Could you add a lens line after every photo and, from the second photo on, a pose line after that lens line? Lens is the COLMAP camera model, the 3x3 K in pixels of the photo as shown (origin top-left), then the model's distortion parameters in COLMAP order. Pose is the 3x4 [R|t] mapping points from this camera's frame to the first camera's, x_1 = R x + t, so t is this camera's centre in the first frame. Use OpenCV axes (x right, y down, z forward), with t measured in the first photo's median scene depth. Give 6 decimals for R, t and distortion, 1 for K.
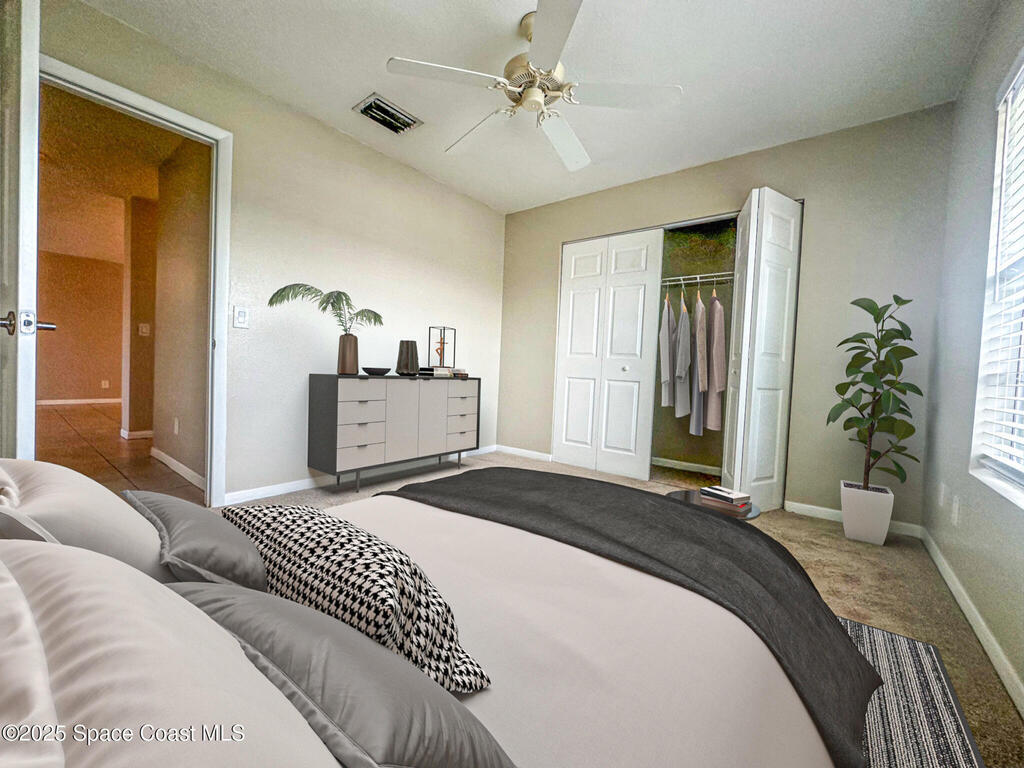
lens RADIAL K [[409.4, 0, 513.5], [0, 409.4, 380.1], [0, 0, 1]] dist [-0.000850, 0.000064]
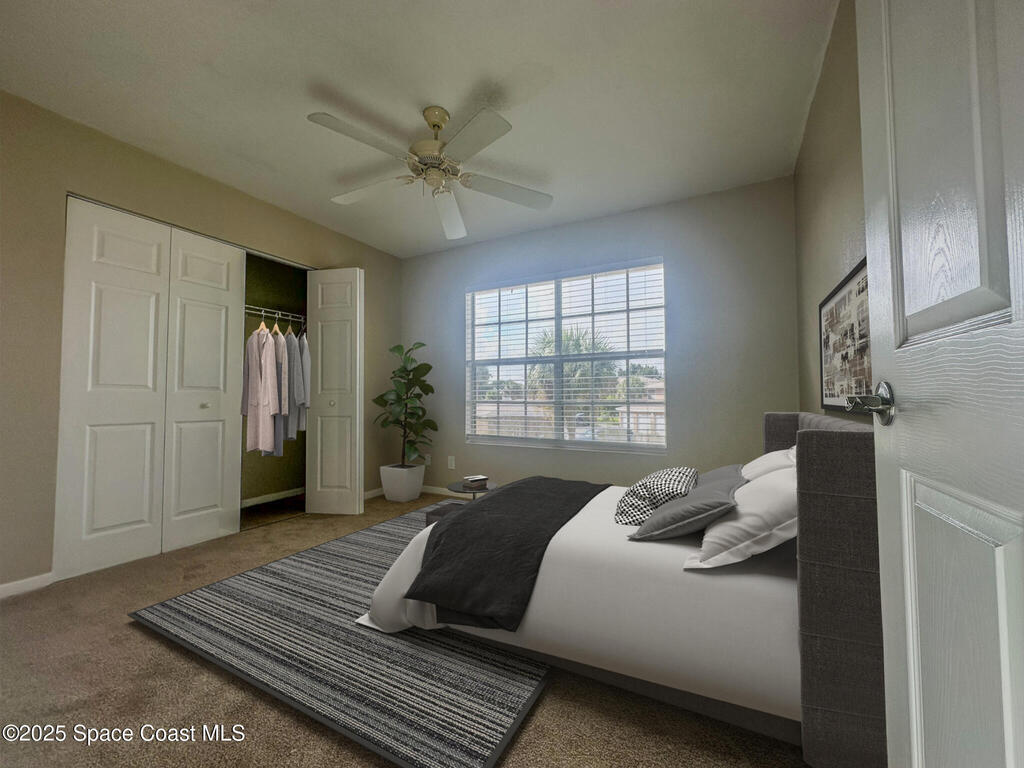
lens RADIAL K [[395.5, 0, 533.7], [0, 395.5, 385.4], [0, 0, 1]] dist [-0.000025, -0.000001]
pose [[-0.196544, -0.002749, 0.980491, -0.584672], [0.041300, 0.999085, 0.011080, -0.047693], [-0.979625, 0.042672, -0.196251, 0.514285]]
